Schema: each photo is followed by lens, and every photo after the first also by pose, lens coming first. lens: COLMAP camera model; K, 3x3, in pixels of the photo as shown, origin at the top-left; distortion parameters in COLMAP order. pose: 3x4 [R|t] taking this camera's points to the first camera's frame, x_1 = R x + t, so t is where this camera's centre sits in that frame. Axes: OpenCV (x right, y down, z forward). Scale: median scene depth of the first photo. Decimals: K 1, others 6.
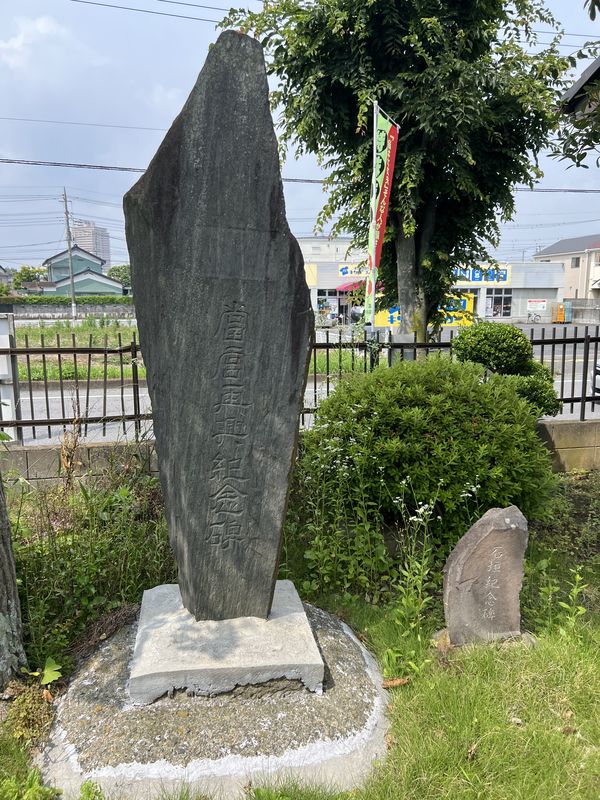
lens RADIAL K [[615.5, 0, 298.1], [0, 615.5, 401.3], [0, 0, 1]] dist [0.055957, -0.071666]
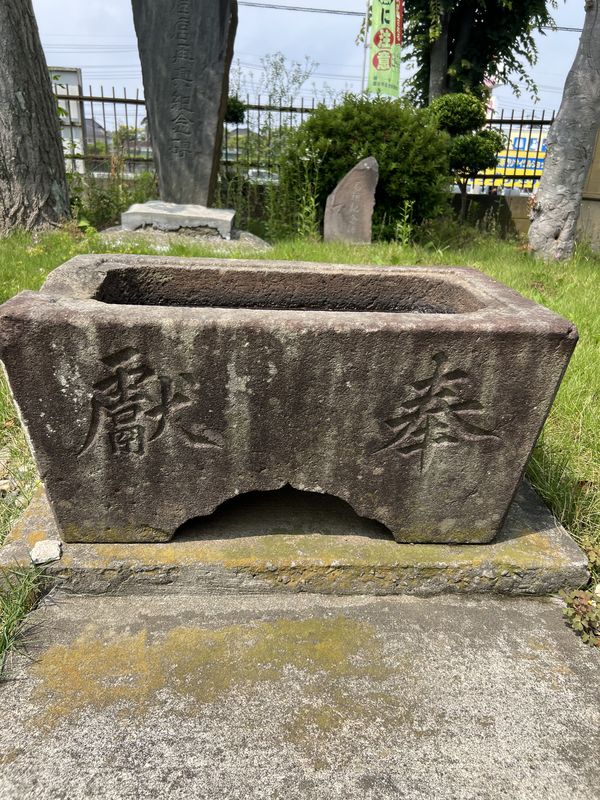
lens RADIAL K [[615.5, 0, 303.6], [0, 615.5, 401.6], [0, 0, 1]] dist [0.055957, -0.071666]
pose [[0.988307, 0.087224, -0.125068, 0.484392], [-0.062814, 0.980292, 0.187300, 0.556776], [0.138940, -0.177254, 0.974308, -0.724895]]
